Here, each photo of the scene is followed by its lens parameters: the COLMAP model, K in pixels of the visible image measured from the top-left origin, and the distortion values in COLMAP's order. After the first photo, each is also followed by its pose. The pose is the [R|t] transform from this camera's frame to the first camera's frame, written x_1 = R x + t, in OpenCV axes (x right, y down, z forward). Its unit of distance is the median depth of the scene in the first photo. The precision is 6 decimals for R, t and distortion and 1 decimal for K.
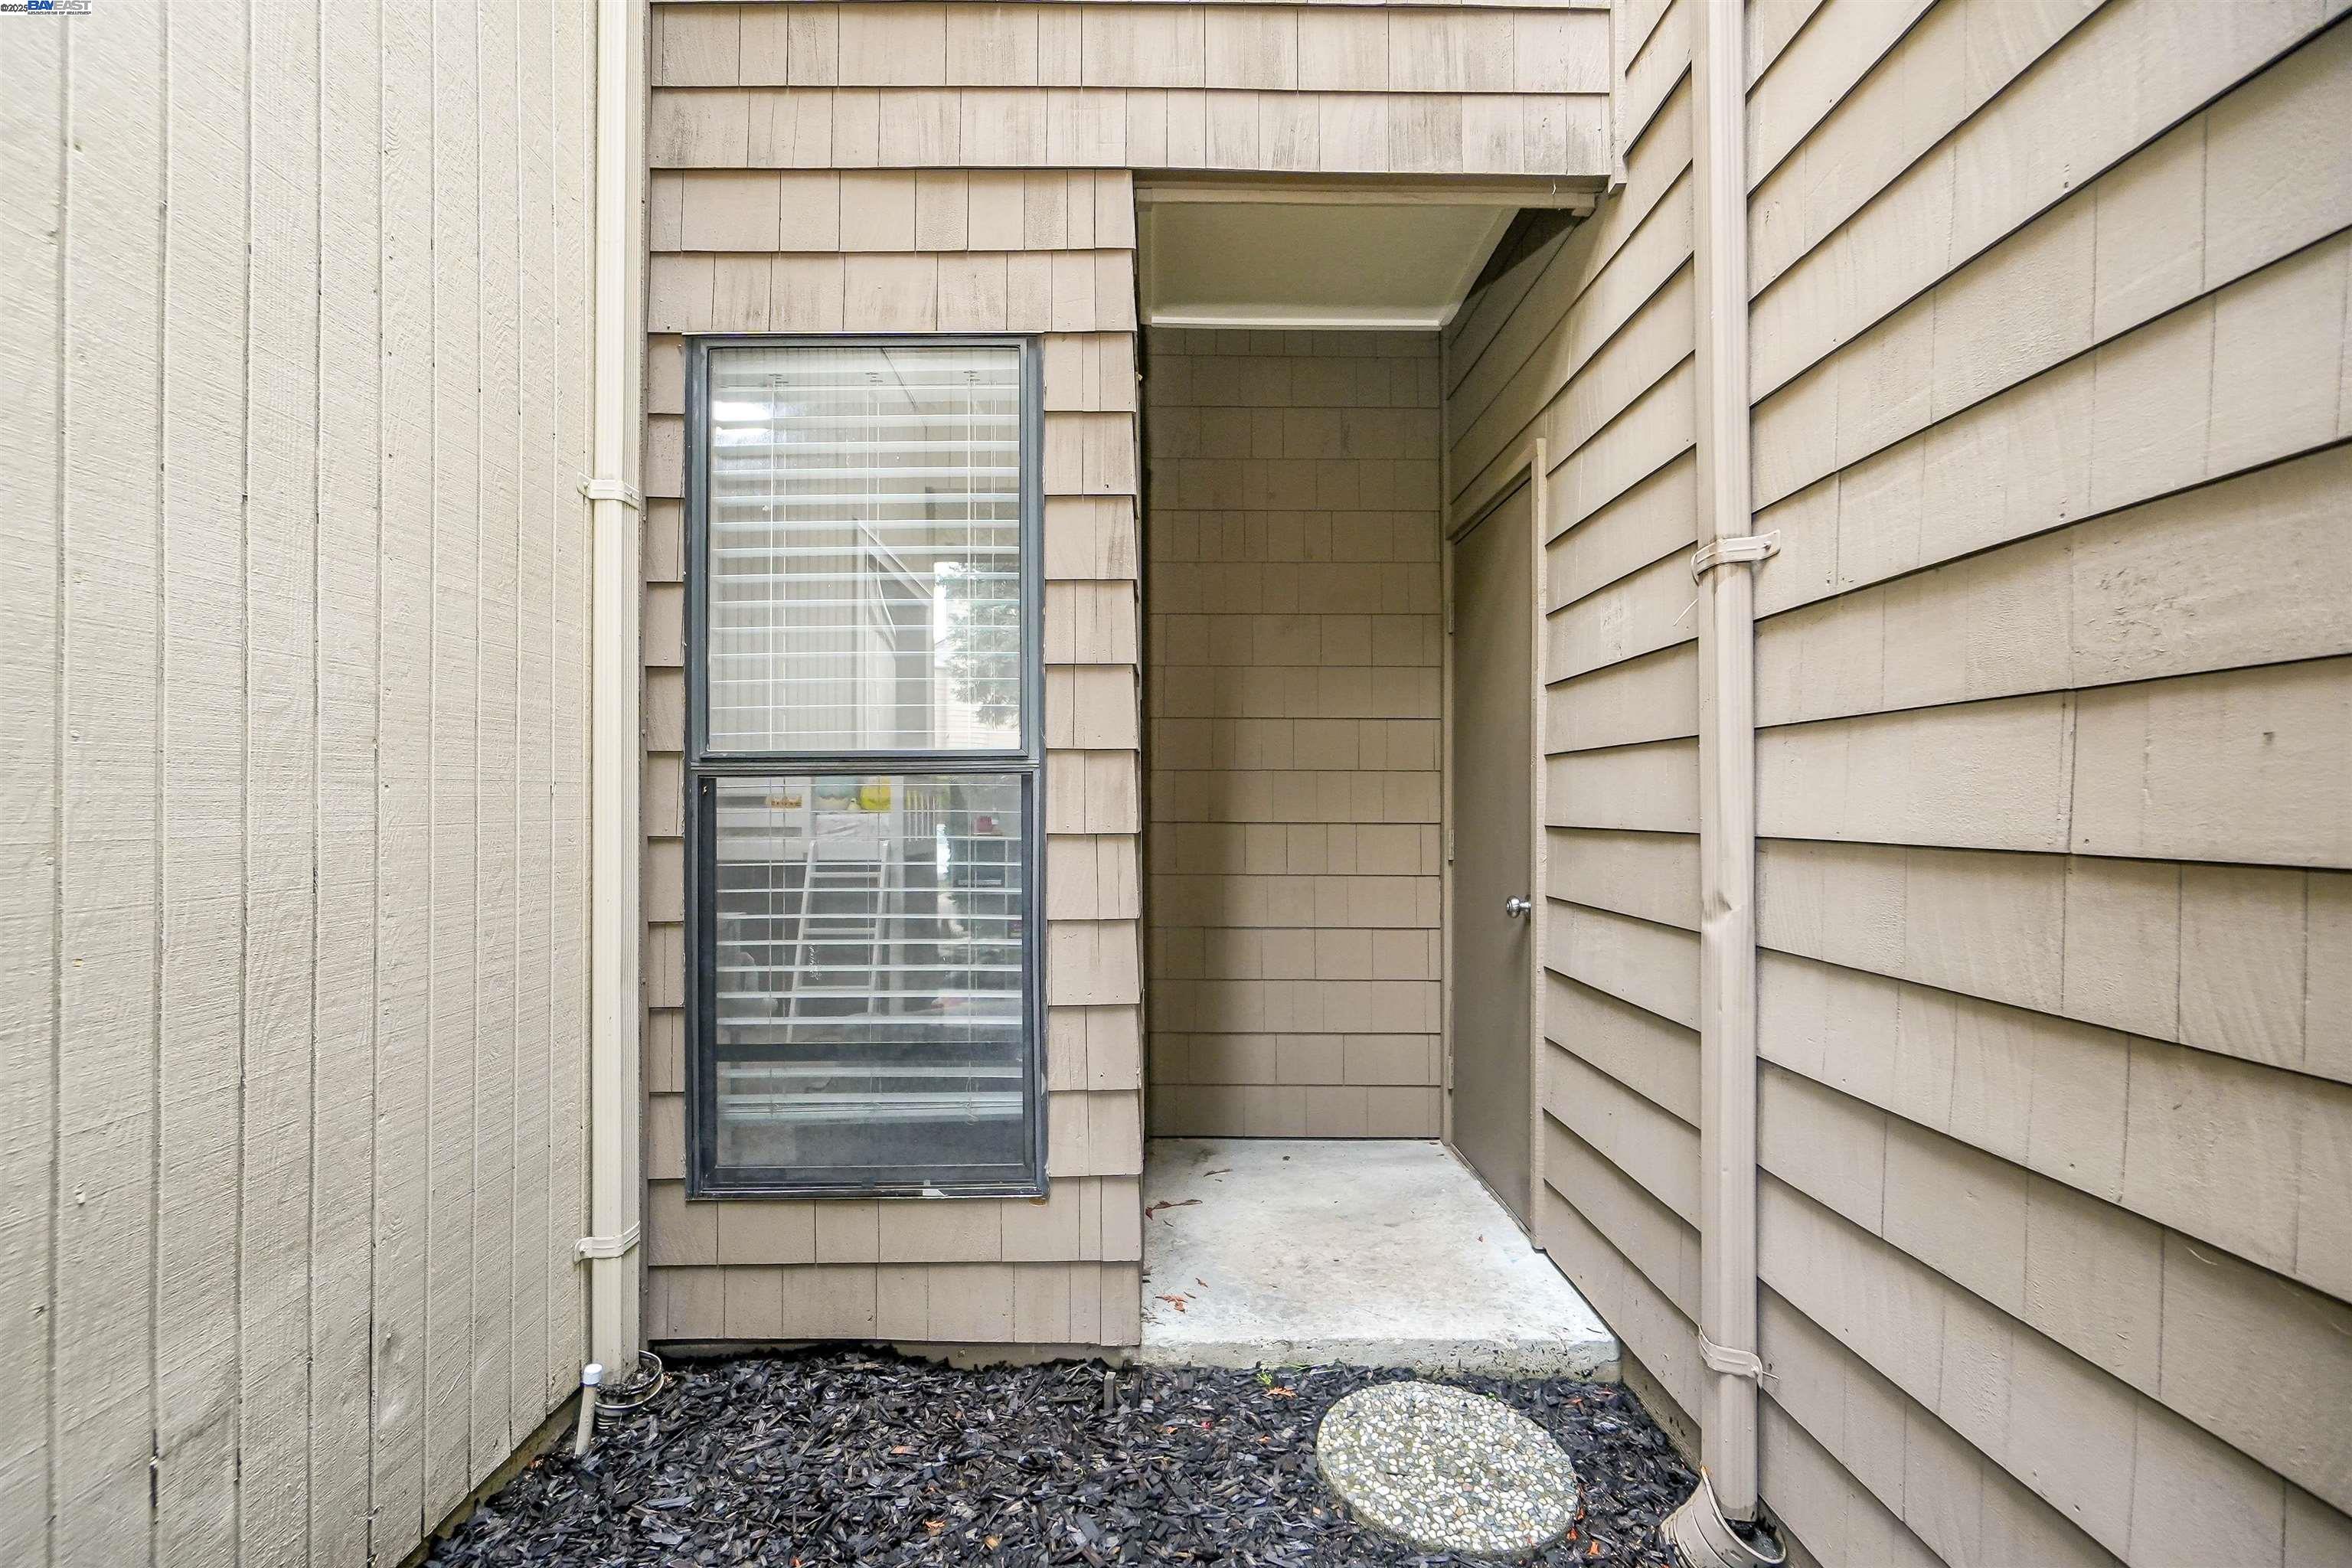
lens RADIAL K [[1008.4, 0, 1168.2], [0, 1008.4, 783.4], [0, 0, 1]] dist [-0.012897, 0.008094]
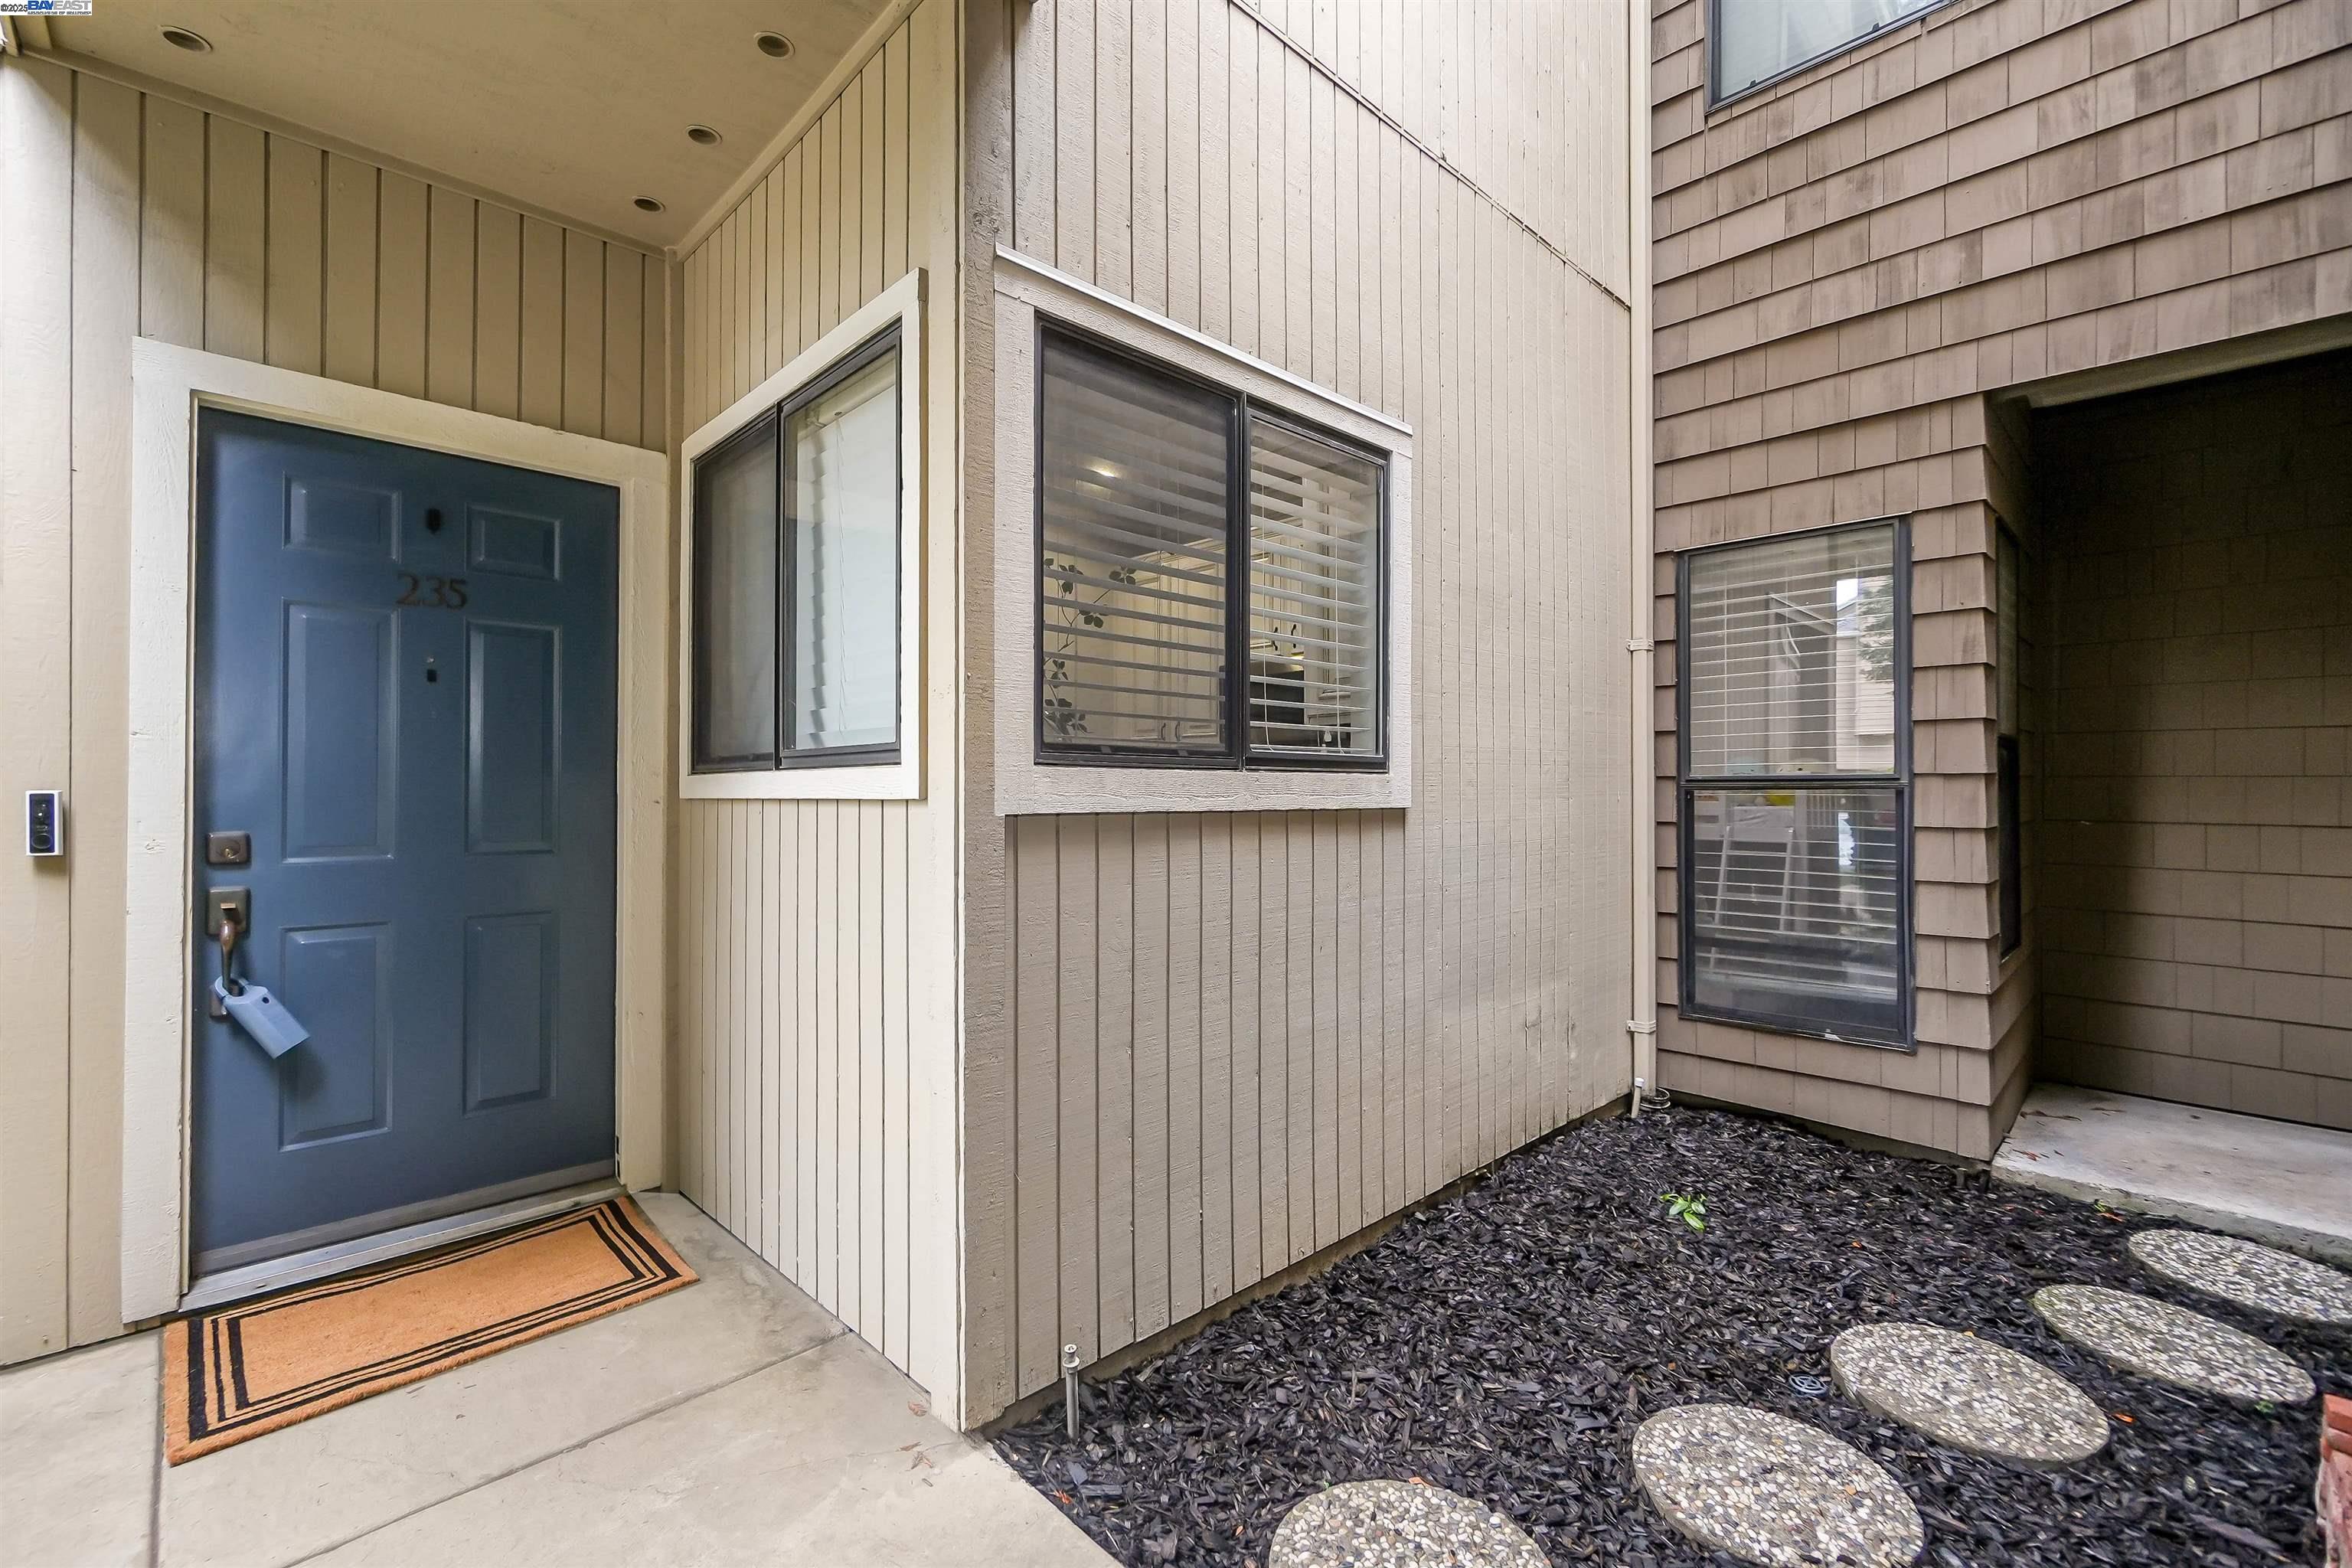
lens RADIAL K [[1008.4, 0, 1168.2], [0, 1008.4, 783.4], [0, 0, 1]] dist [-0.012897, 0.008094]
pose [[0.682790, 0.001331, -0.730614, 0.234424], [0.010996, 0.999866, 0.012097, -0.051610], [0.730532, -0.016293, 0.682684, -0.954280]]
